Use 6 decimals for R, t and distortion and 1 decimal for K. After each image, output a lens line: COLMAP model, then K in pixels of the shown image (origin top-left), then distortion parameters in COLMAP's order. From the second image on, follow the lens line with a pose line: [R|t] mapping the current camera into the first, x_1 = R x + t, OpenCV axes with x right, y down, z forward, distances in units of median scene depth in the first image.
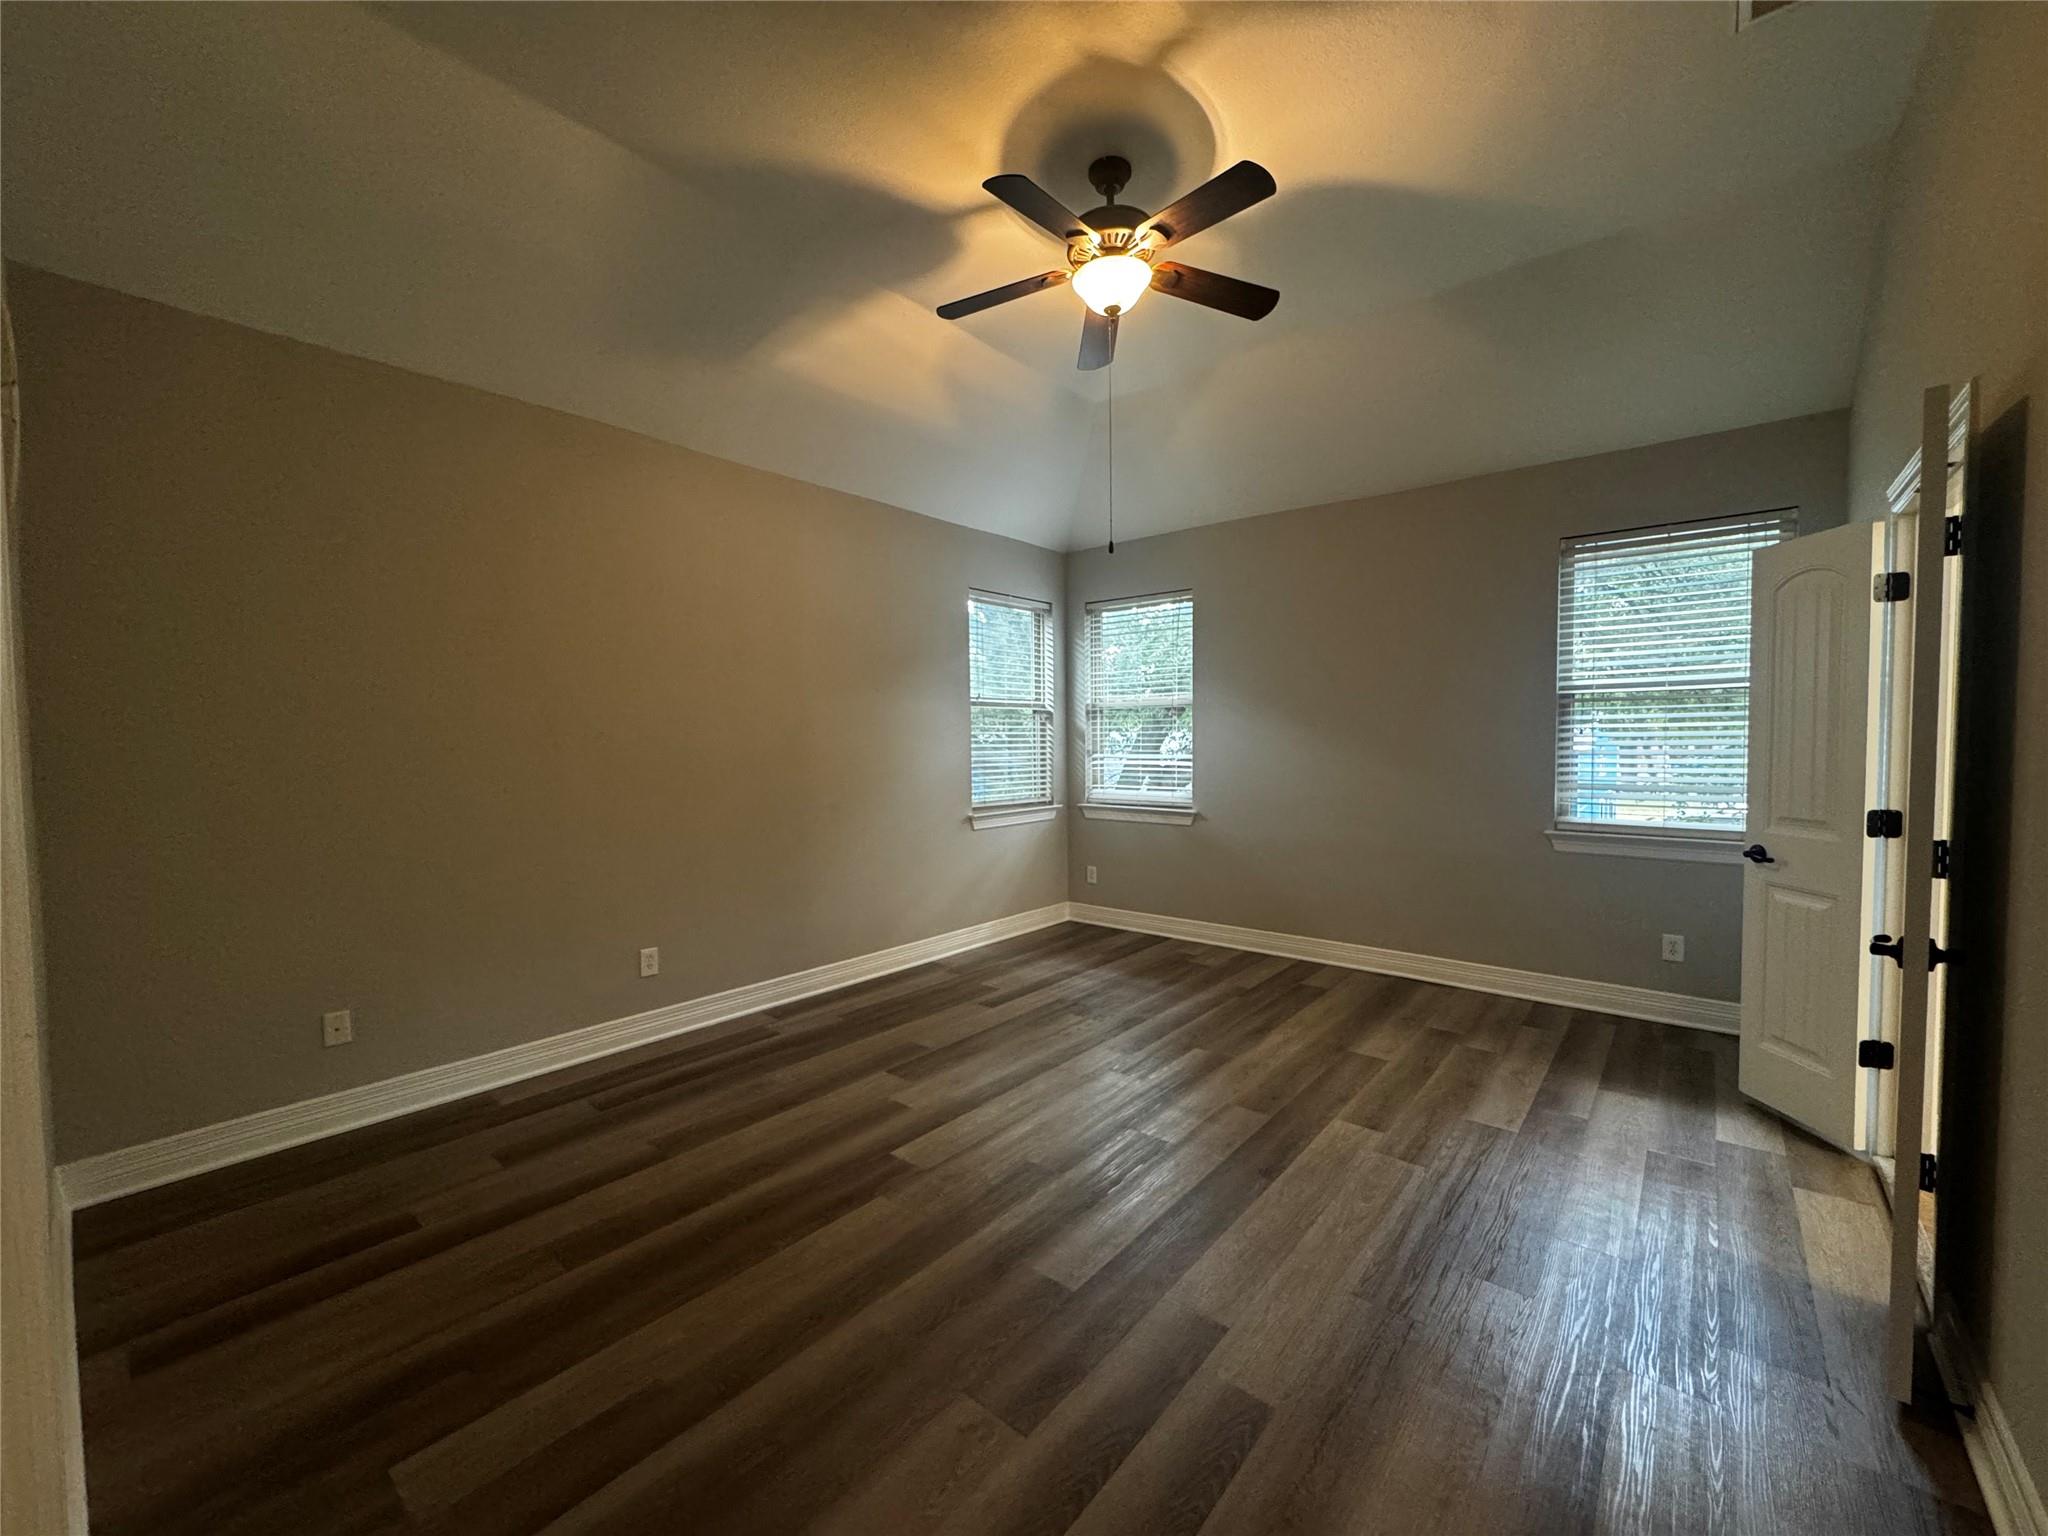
lens RADIAL K [[814.6, 0, 1024.0], [0, 814.6, 768.0], [0, 0, 1]] dist [0.000753, 0.000021]
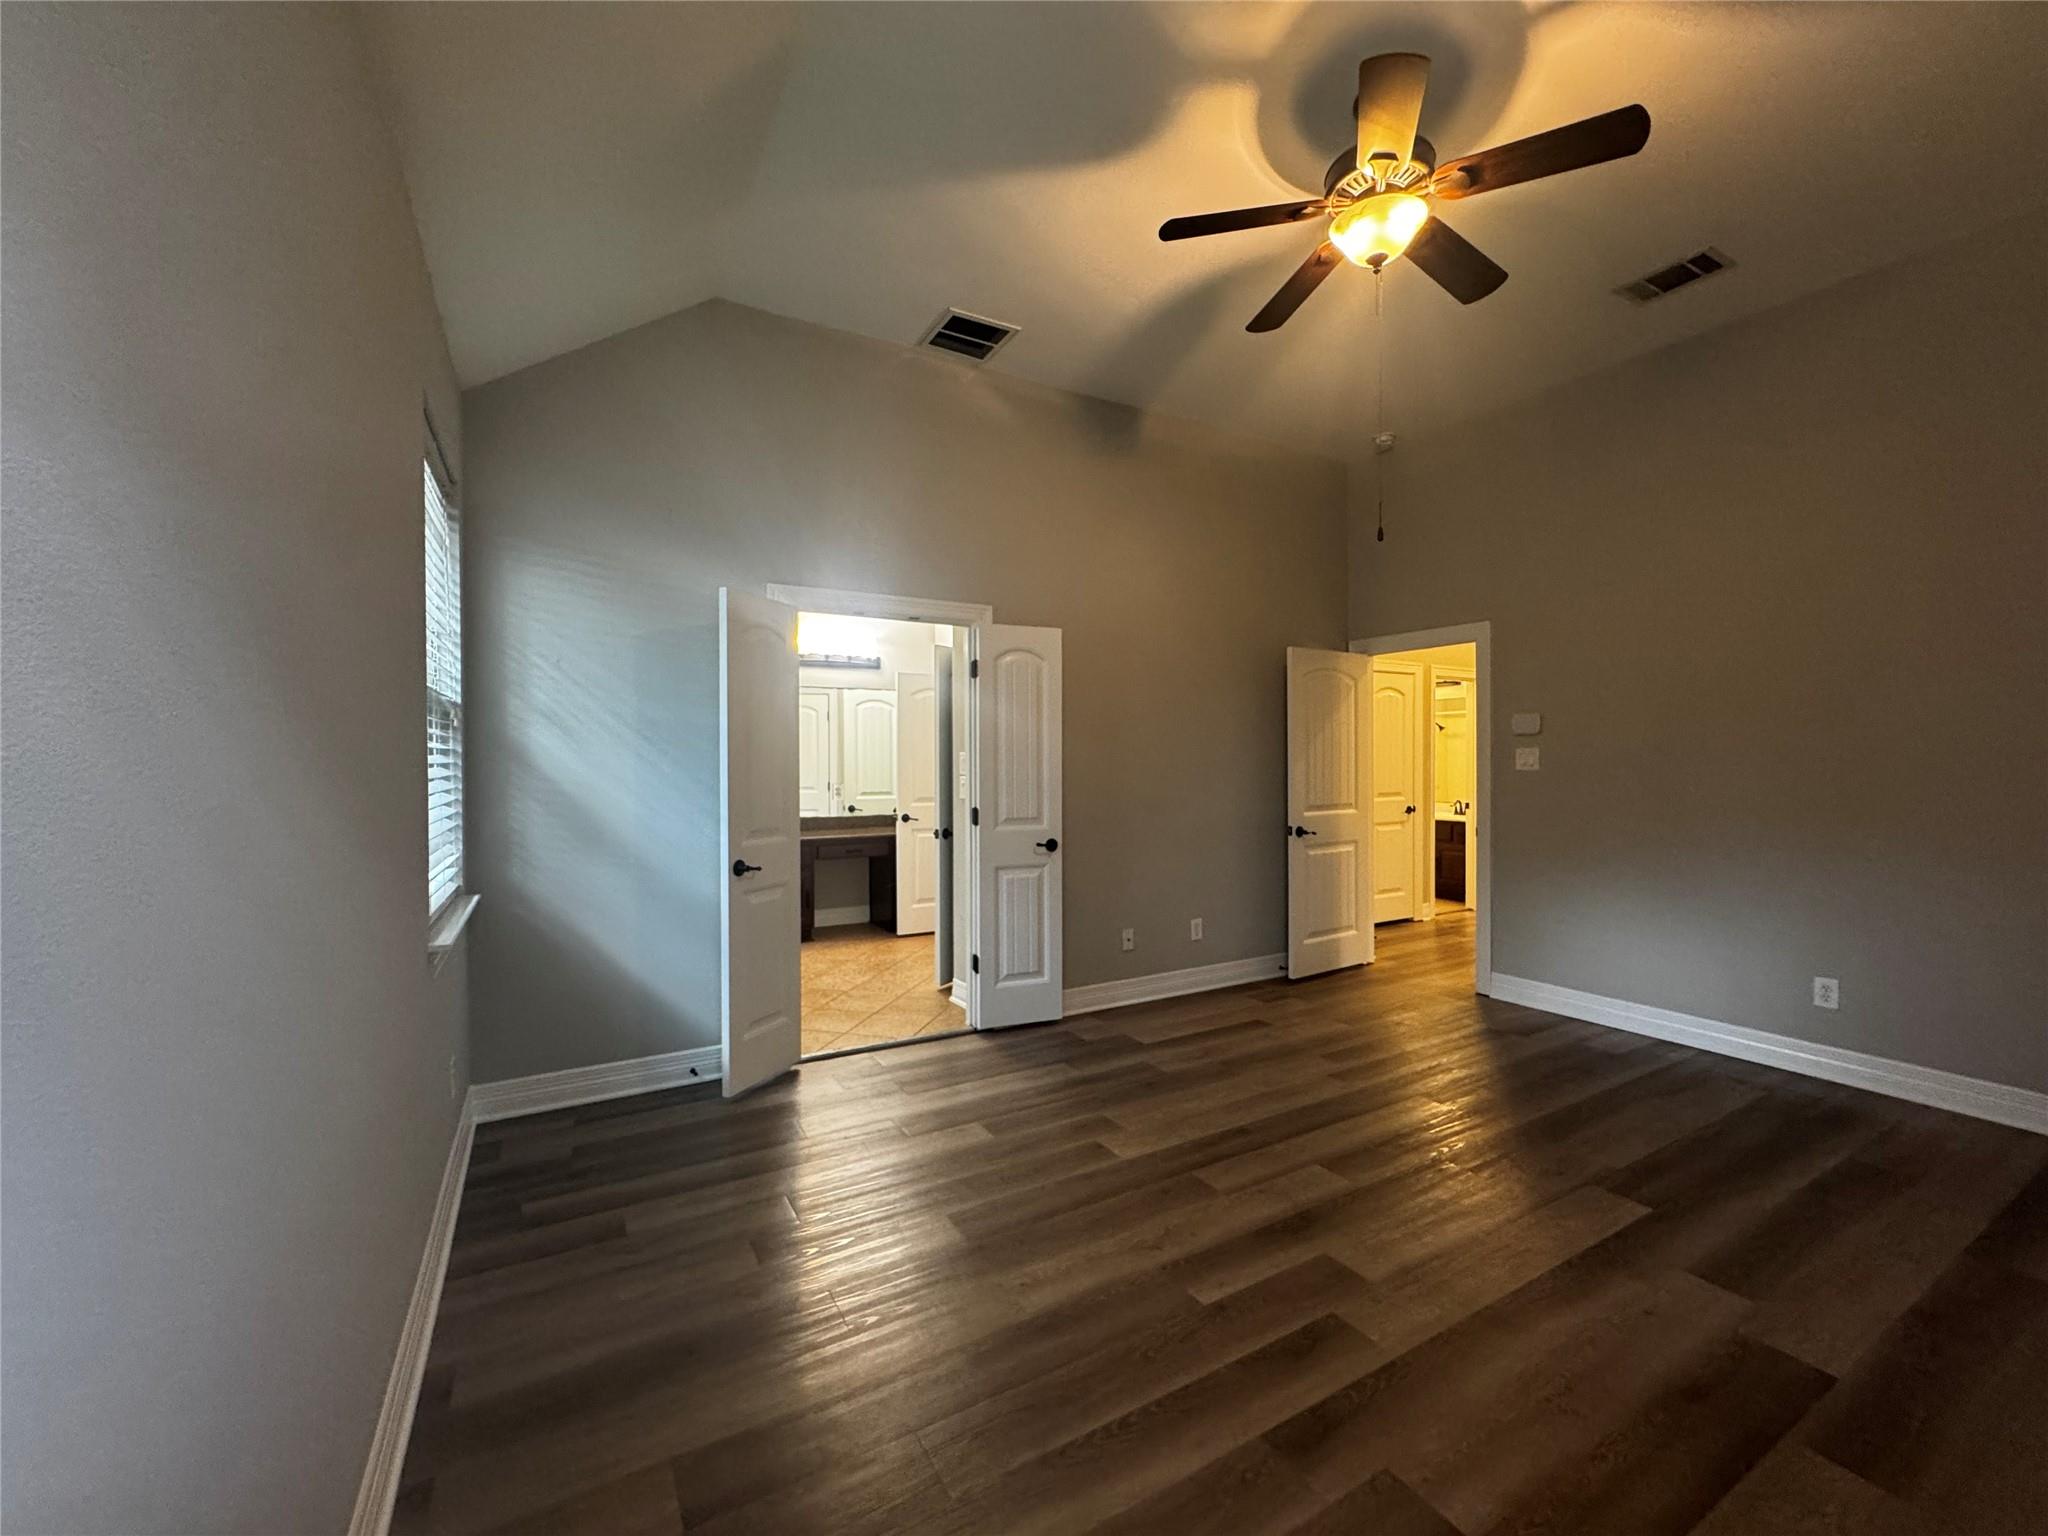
lens RADIAL K [[814.6, 0, 1024.0], [0, 814.6, 768.0], [0, 0, 1]] dist [0.000753, 0.000021]
pose [[-0.935659, 0.007825, 0.352819, 0.149796], [0.021811, 0.999125, 0.035683, -0.058815], [-0.352232, 0.041082, -0.935011, 1.850623]]
